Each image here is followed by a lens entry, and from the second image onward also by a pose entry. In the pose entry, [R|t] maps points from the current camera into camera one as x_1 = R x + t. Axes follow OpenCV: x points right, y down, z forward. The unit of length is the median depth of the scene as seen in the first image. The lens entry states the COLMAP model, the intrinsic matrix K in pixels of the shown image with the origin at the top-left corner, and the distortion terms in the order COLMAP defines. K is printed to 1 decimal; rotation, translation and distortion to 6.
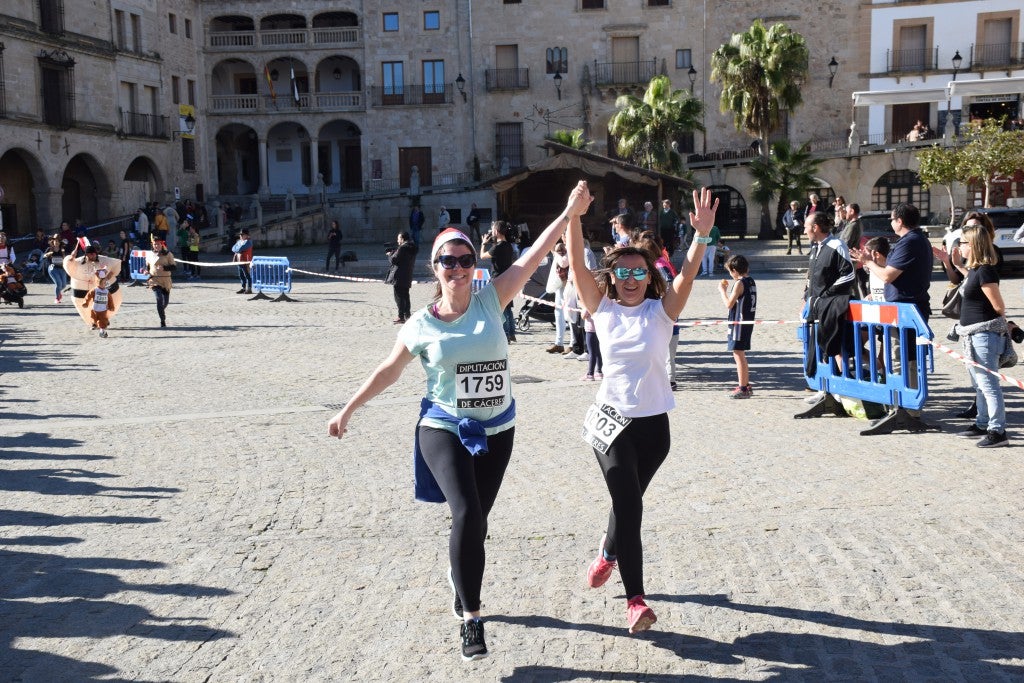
lens RADIAL K [[1334.2, 0, 507.2], [0, 1334.2, 346.3], [0, 0, 1]] dist [0.080833, 0.411023]
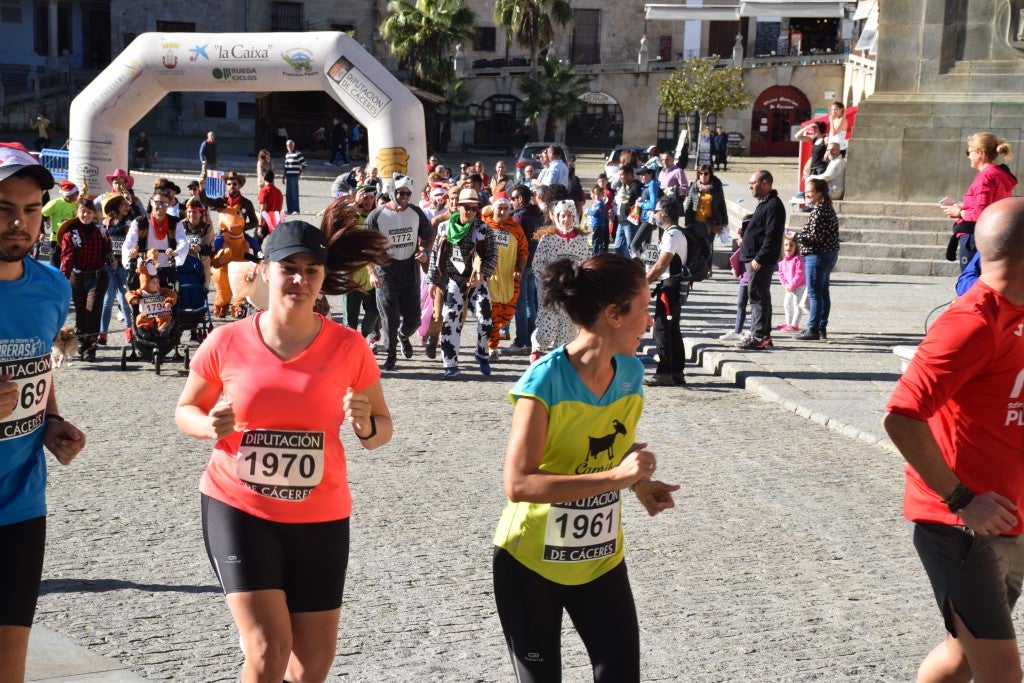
lens RADIAL K [[2307.6, 0, 511.1], [0, 2307.6, 363.2], [0, 0, 1]] dist [0.533686, 0.306399]
pose [[0.995791, 0.043999, 0.080399, 0.038846], [-0.045858, 0.998718, 0.021430, 0.032924], [-0.079353, -0.025027, 0.996532, -0.624667]]
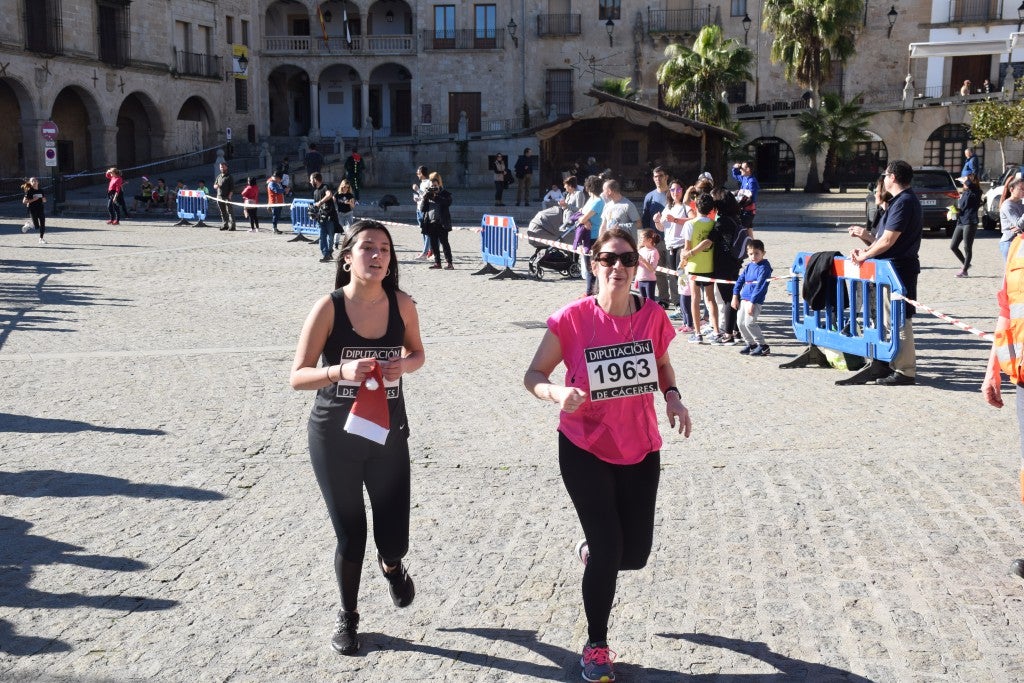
lens RADIAL K [[1338.0, 0, 507.1], [0, 1338.0, 347.0], [0, 0, 1]] dist [0.082129, 0.403921]
pose [[0.998862, 0.027565, -0.038930, 0.007862], [-0.025995, 0.998851, 0.040272, 0.000142], [0.039996, -0.039214, 0.998430, -0.009804]]
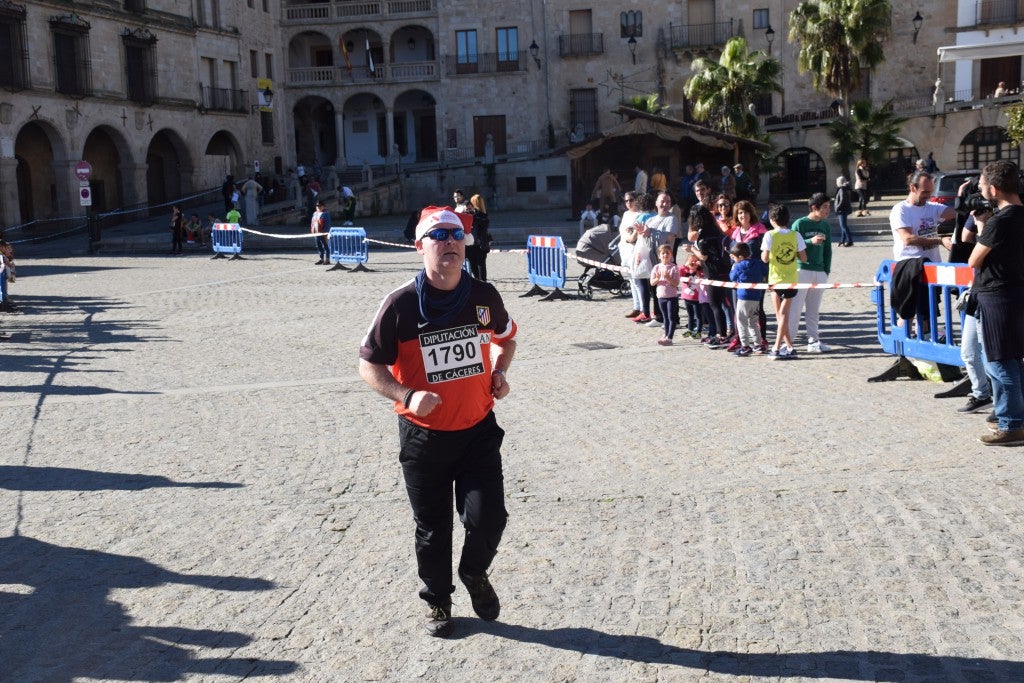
lens RADIAL K [[1334.2, 0, 507.2], [0, 1334.2, 346.3], [0, 0, 1]] dist [0.080833, 0.411023]
pose [[0.998259, -0.010017, -0.058128, 0.000850], [0.011412, 0.999654, 0.023716, 0.000097], [0.057871, -0.024338, 0.998027, -0.002505]]
